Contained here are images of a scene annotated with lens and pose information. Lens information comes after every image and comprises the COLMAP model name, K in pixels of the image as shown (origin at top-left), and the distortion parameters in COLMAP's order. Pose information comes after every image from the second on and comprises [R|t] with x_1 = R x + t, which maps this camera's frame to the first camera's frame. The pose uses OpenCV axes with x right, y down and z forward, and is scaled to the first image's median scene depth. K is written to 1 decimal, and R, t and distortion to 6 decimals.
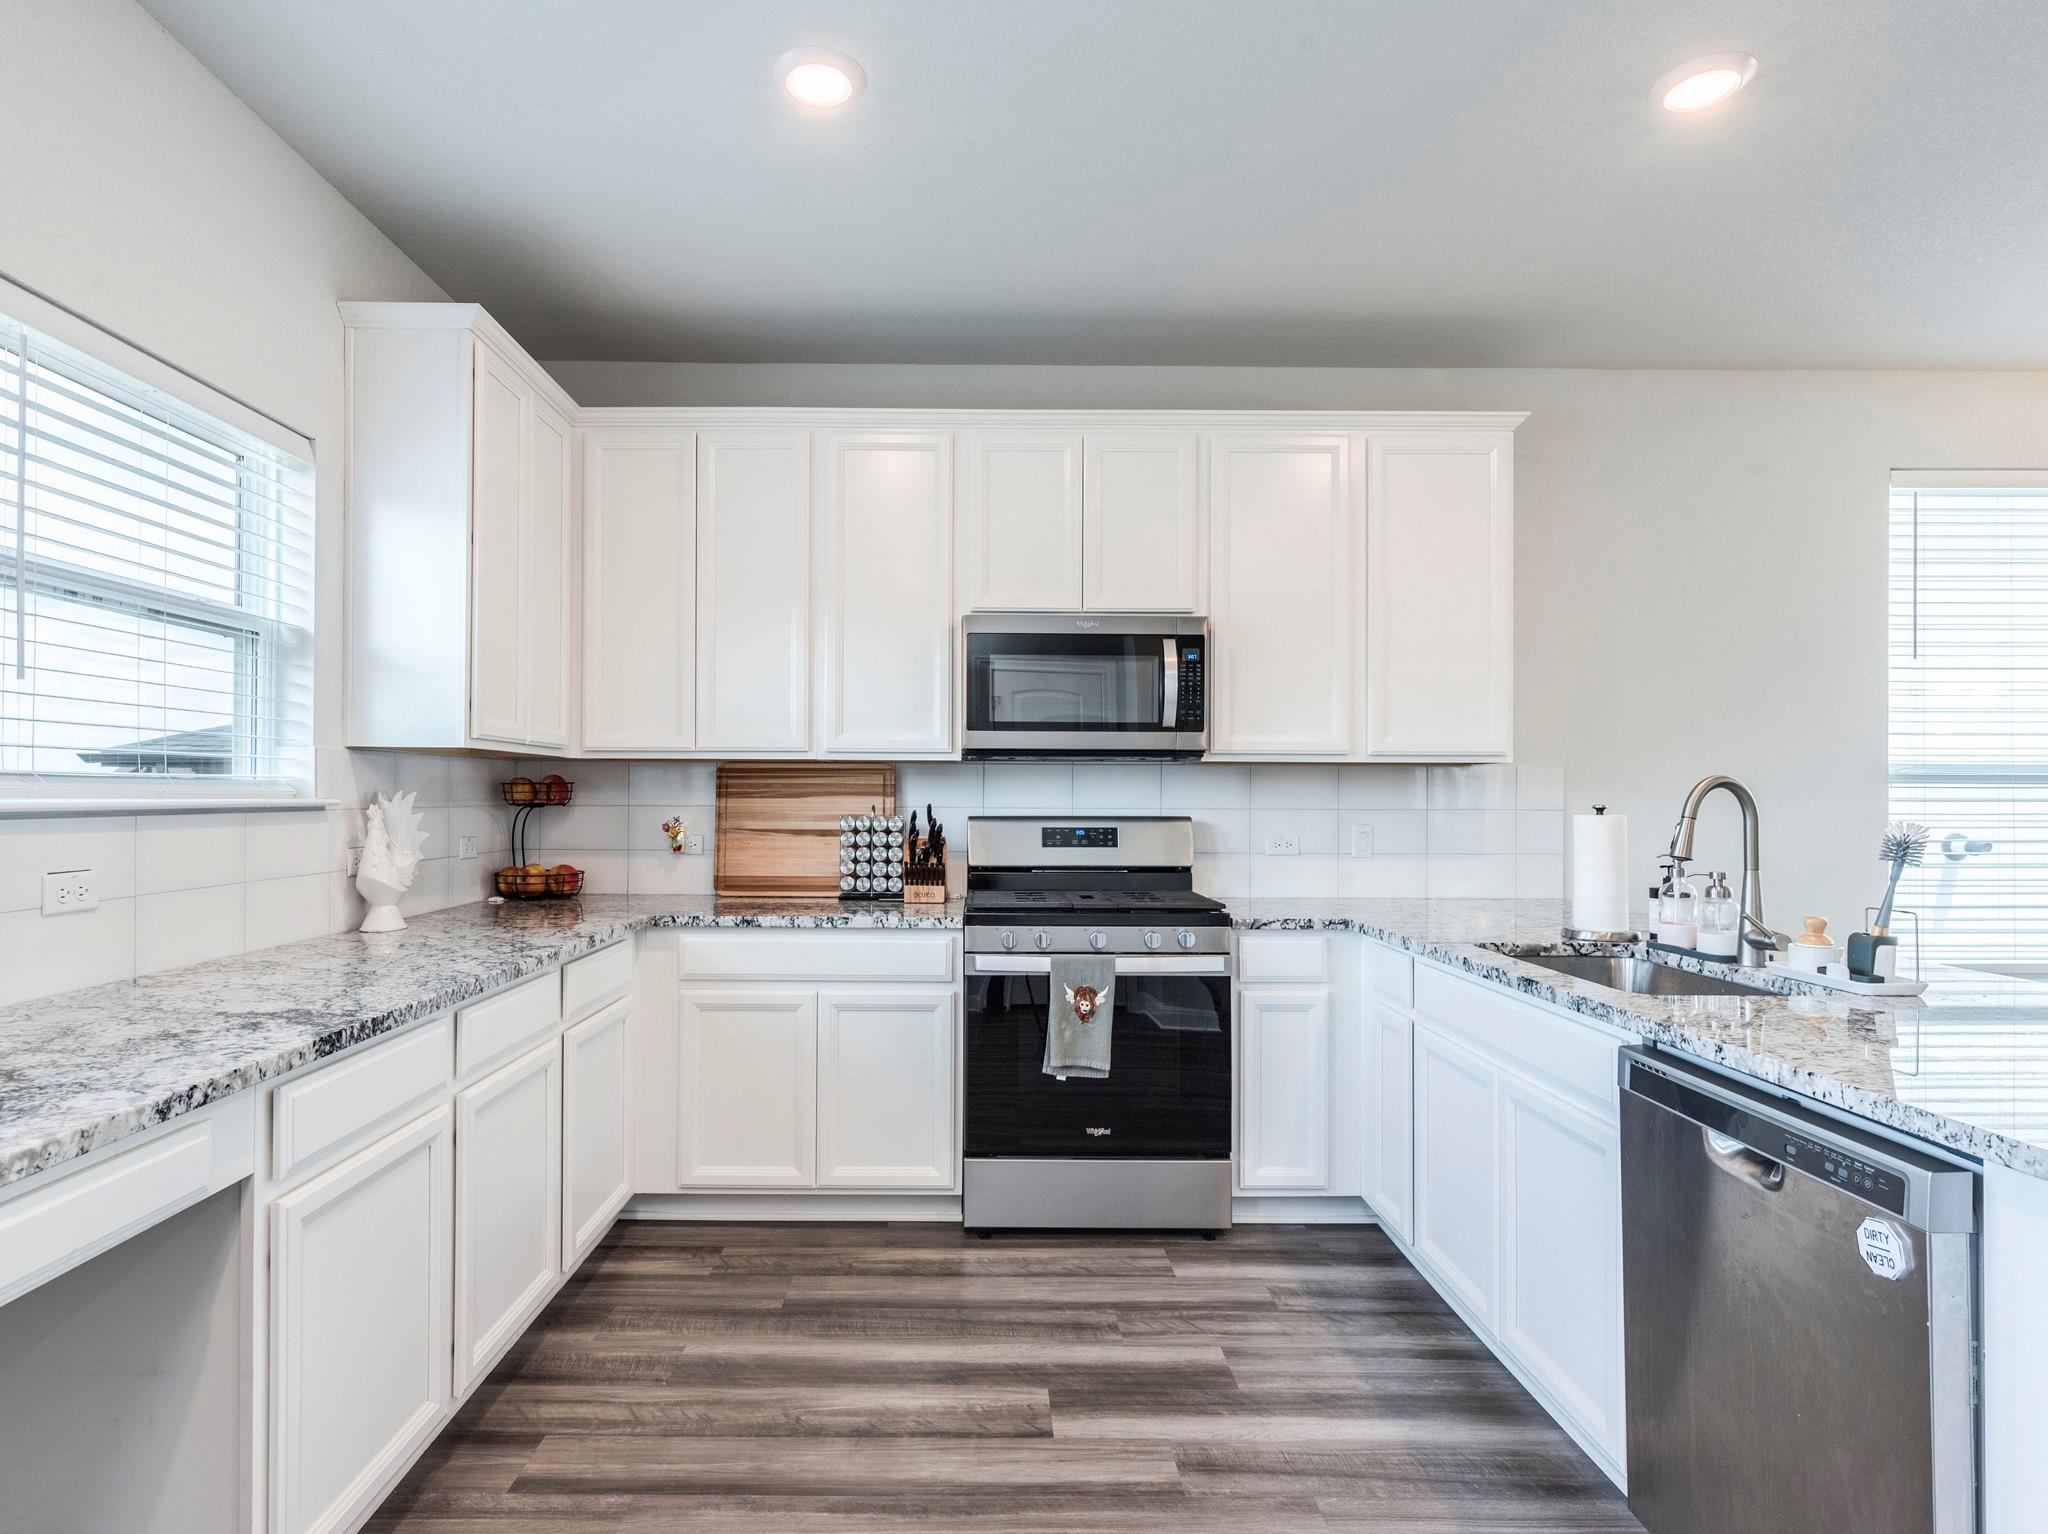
lens RADIAL K [[1099.4, 0, 996.5], [0, 1099.4, 779.1], [0, 0, 1]] dist [0.004525, 0.000905]
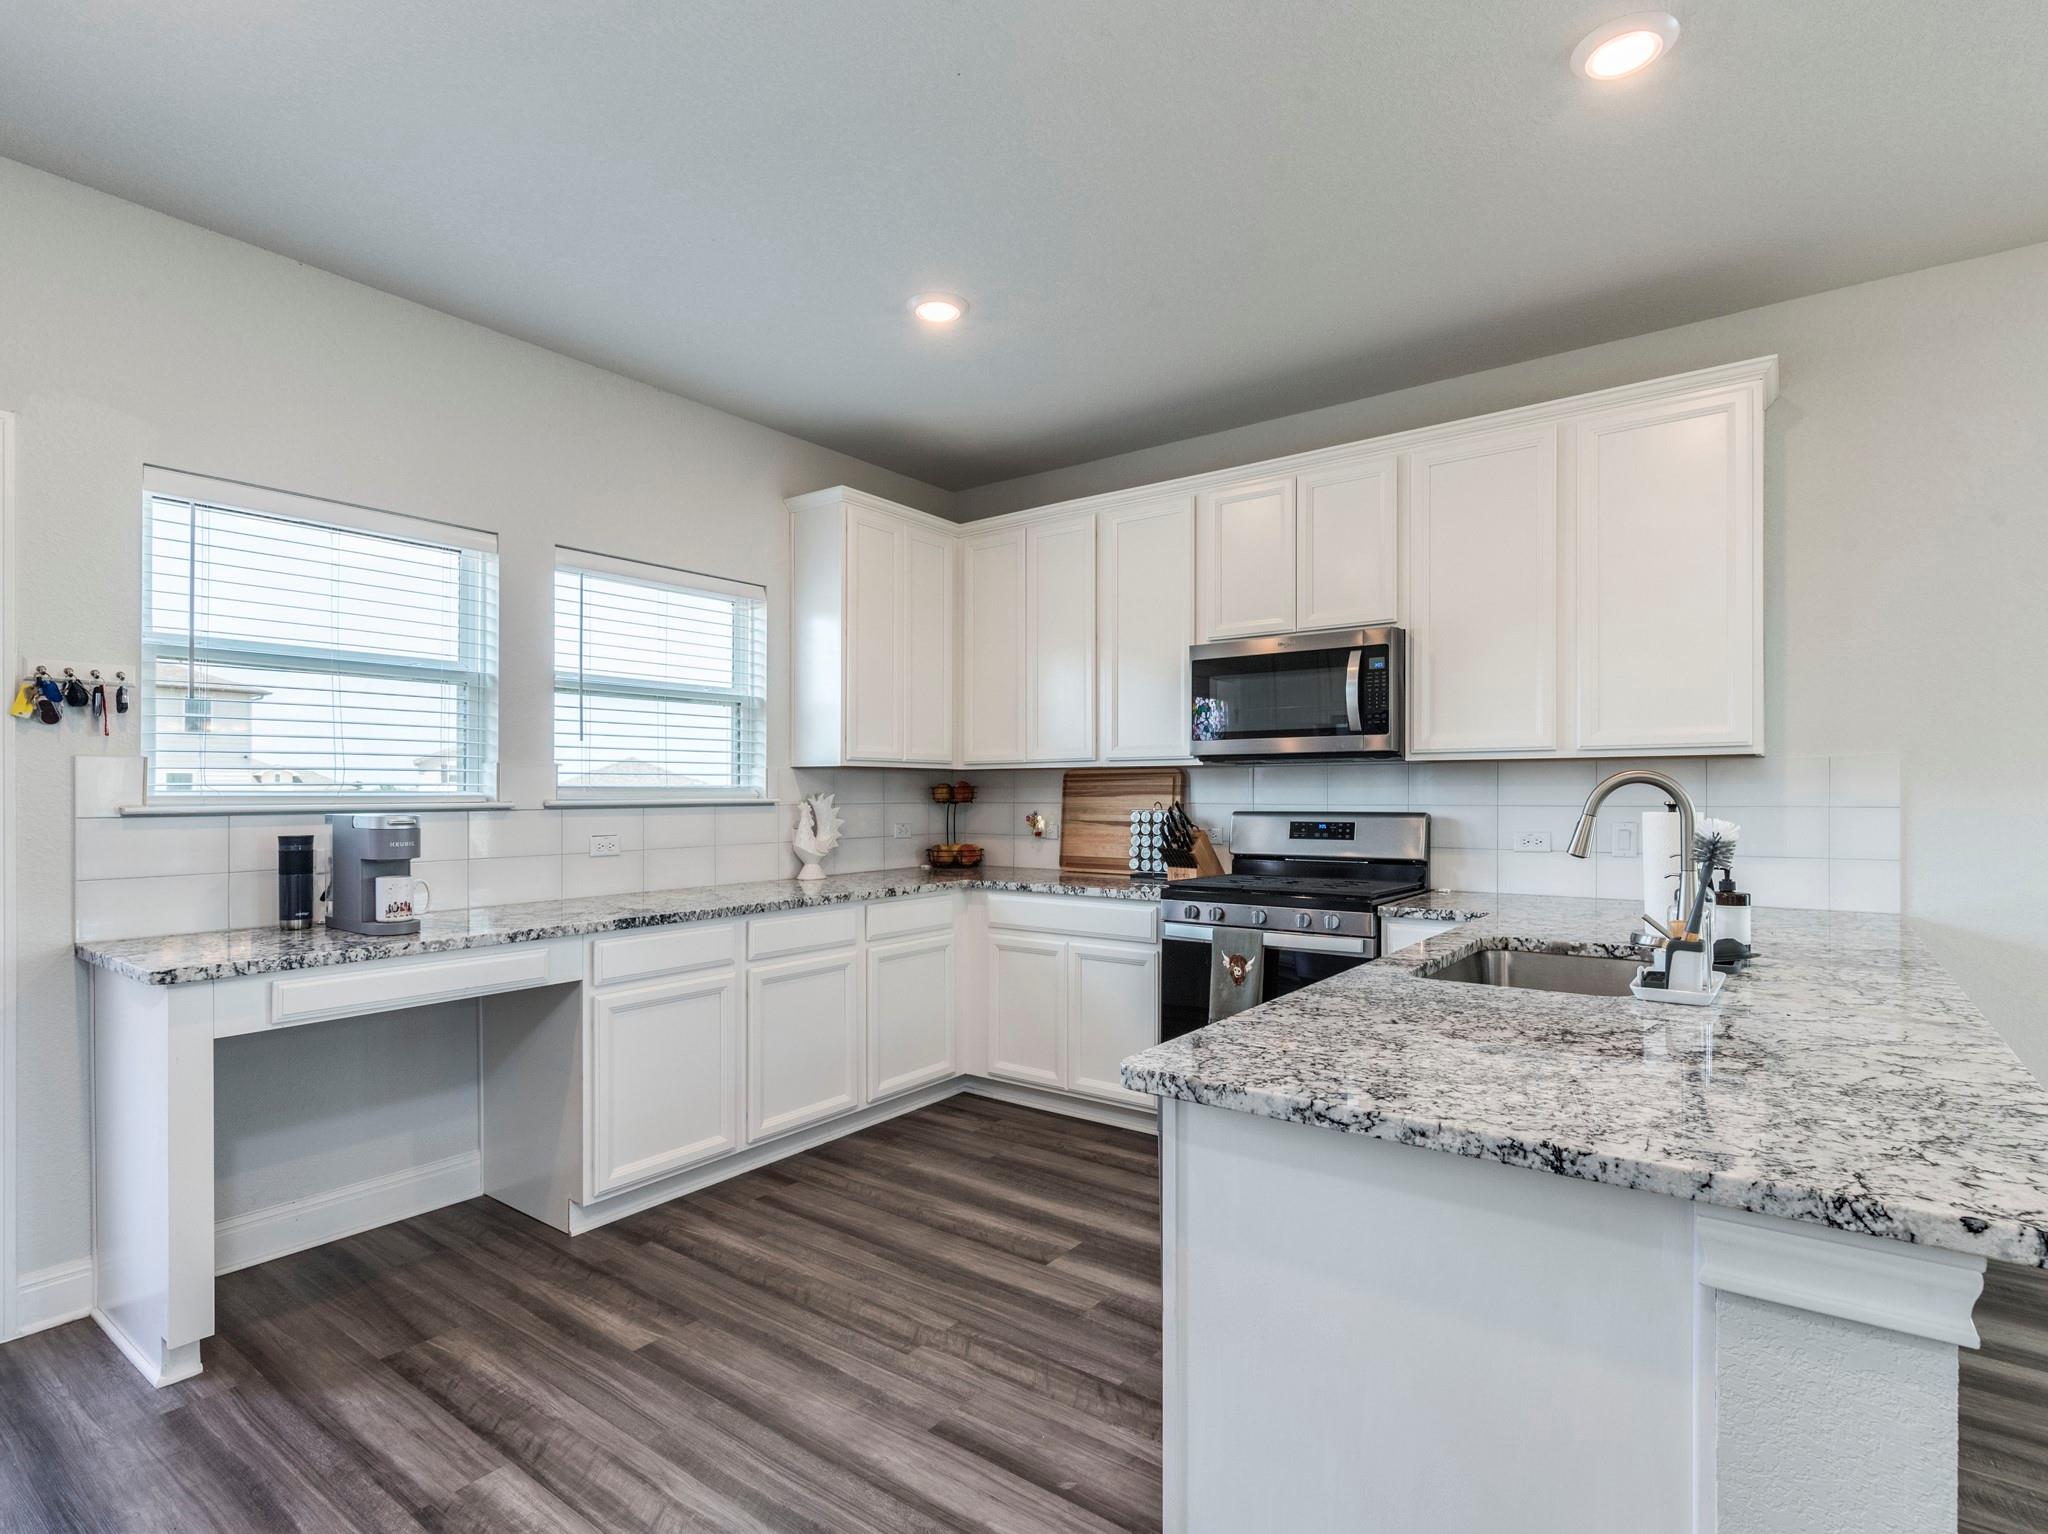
lens RADIAL K [[1018.2, 0, 1032.1], [0, 1018.2, 780.9], [0, 0, 1]] dist [-0.000359, 0.001063]
pose [[0.802326, -0.014032, -0.596721, 0.496339], [0.014349, 0.999888, -0.004220, 0.002539], [0.596713, -0.005177, 0.802438, -0.010047]]
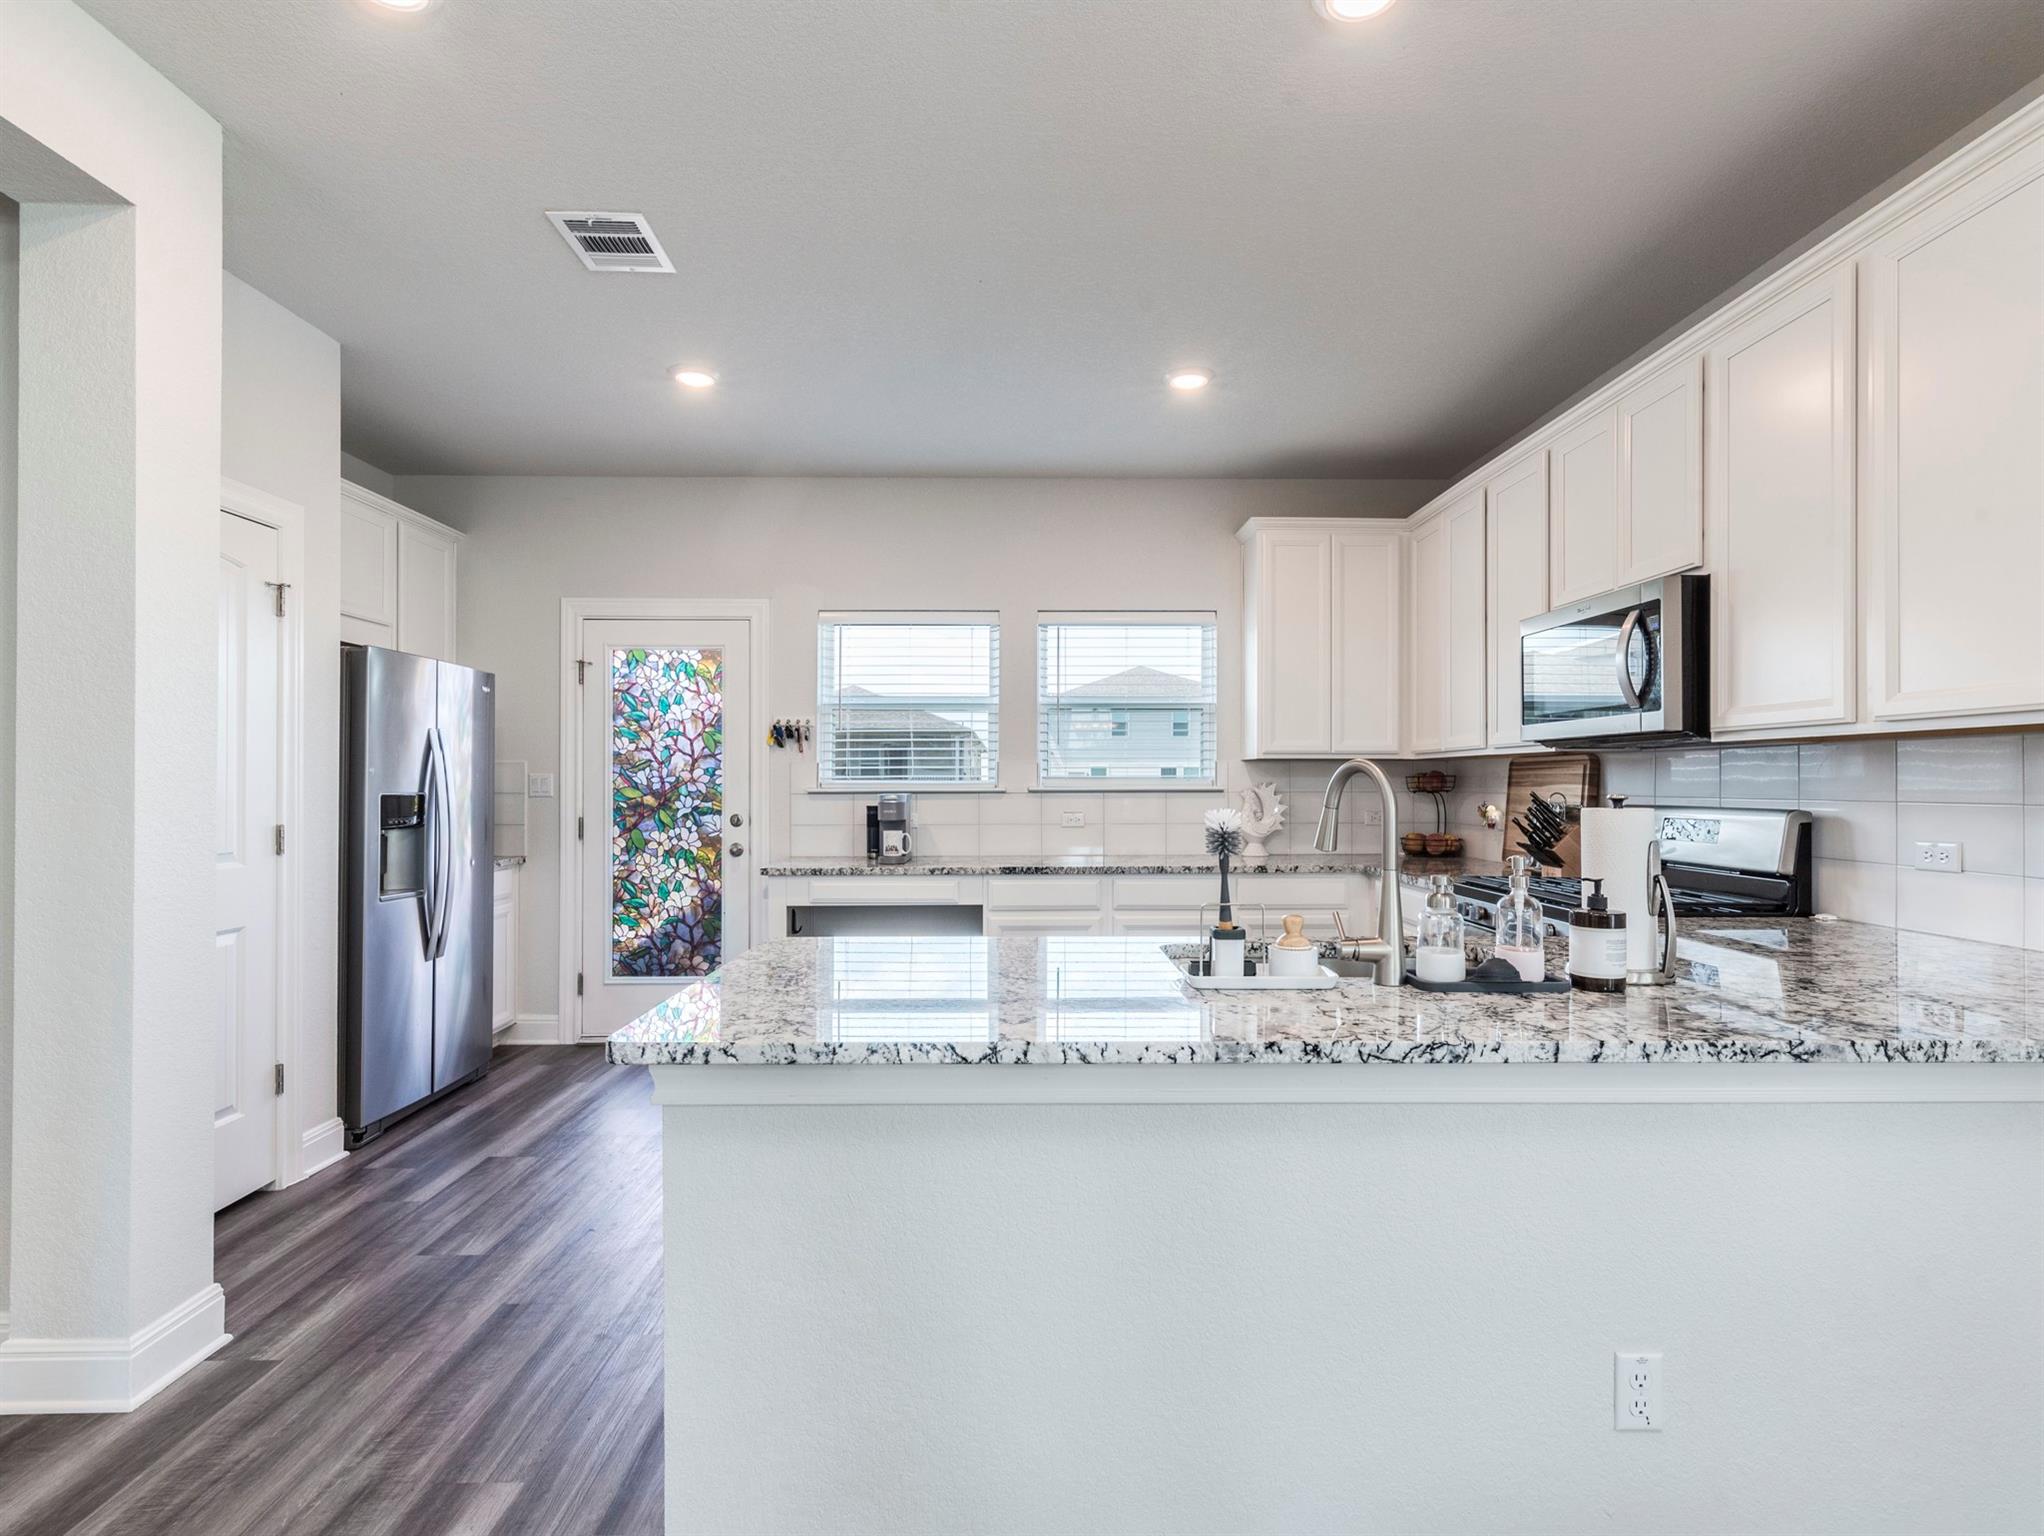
lens RADIAL K [[1016.2, 0, 1025.9], [0, 1016.2, 782.9], [0, 0, 1]] dist [-0.000359, 0.001063]
pose [[0.015234, -0.004538, -0.999874, 0.974071], [0.013574, 0.999898, -0.004331, 0.010912], [0.999792, -0.013506, 0.015294, 0.478046]]
